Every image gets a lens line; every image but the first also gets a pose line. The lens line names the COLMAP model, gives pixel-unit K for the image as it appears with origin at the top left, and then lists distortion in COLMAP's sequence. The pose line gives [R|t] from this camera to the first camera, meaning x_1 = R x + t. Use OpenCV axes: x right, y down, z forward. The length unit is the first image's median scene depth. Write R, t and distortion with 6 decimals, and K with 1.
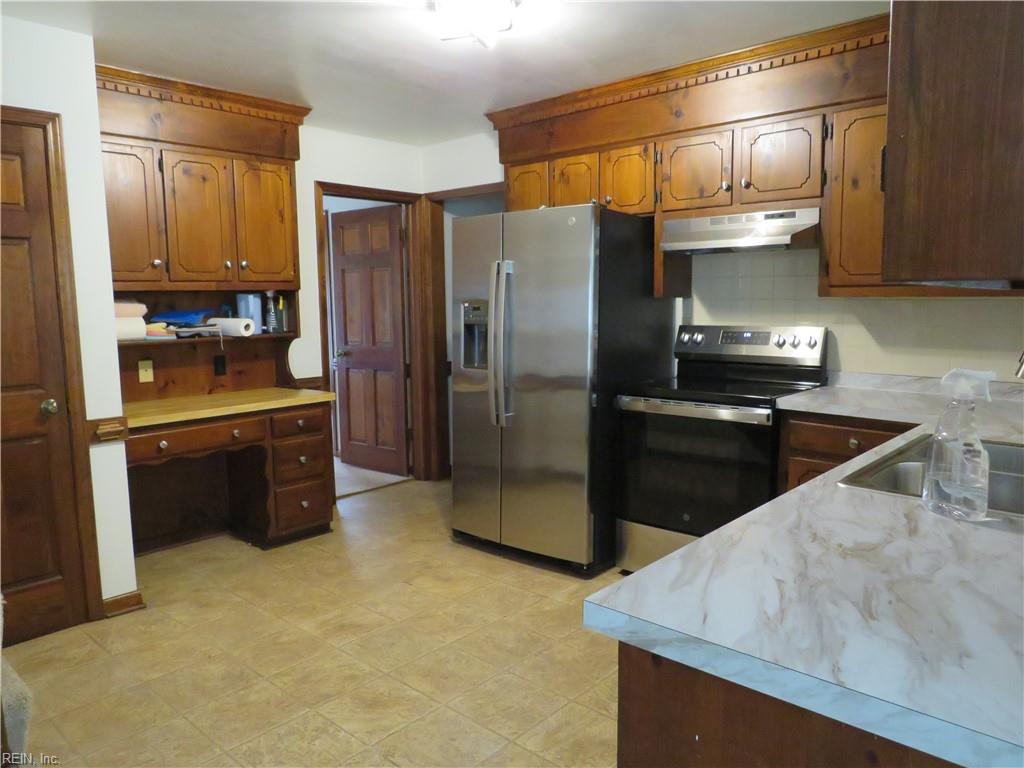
lens RADIAL K [[729.0, 0, 508.1], [0, 729.0, 386.3], [0, 0, 1]] dist [-0.037688, 0.041858]
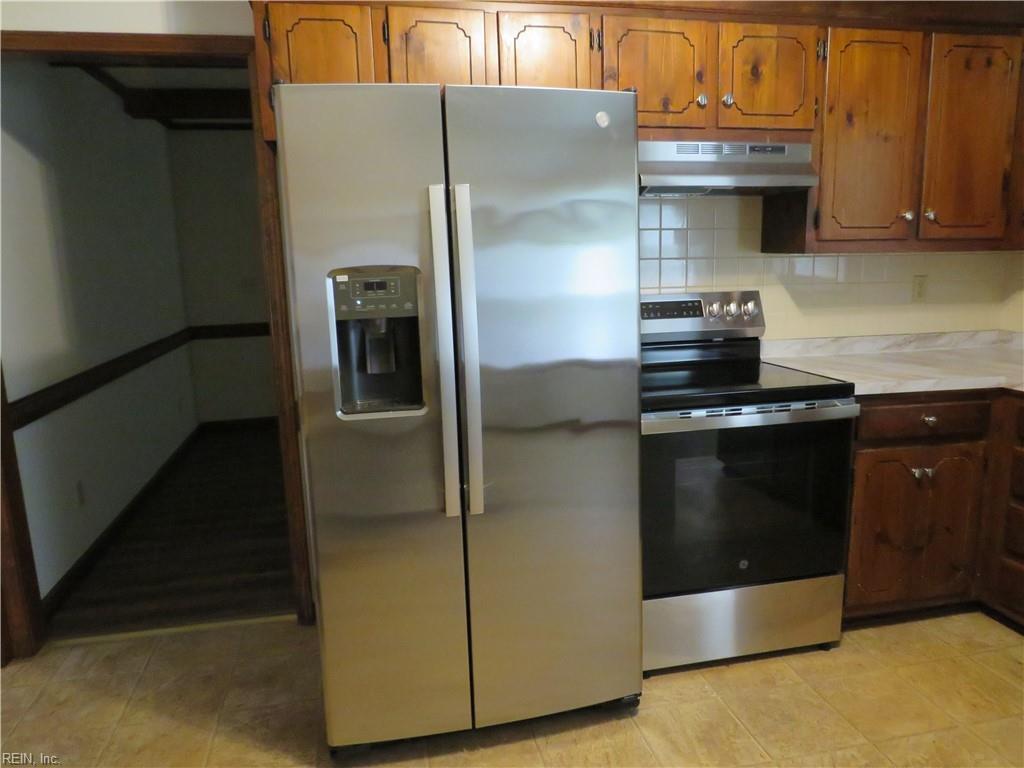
lens RADIAL K [[729.0, 0, 483.9], [0, 729.0, 383.8], [0, 0, 1]] dist [-0.037688, 0.041858]
pose [[0.580428, -0.149017, 0.800561, -0.223191], [0.111182, 0.988409, 0.103374, -0.048956], [-0.806686, 0.029006, 0.590268, 0.385203]]
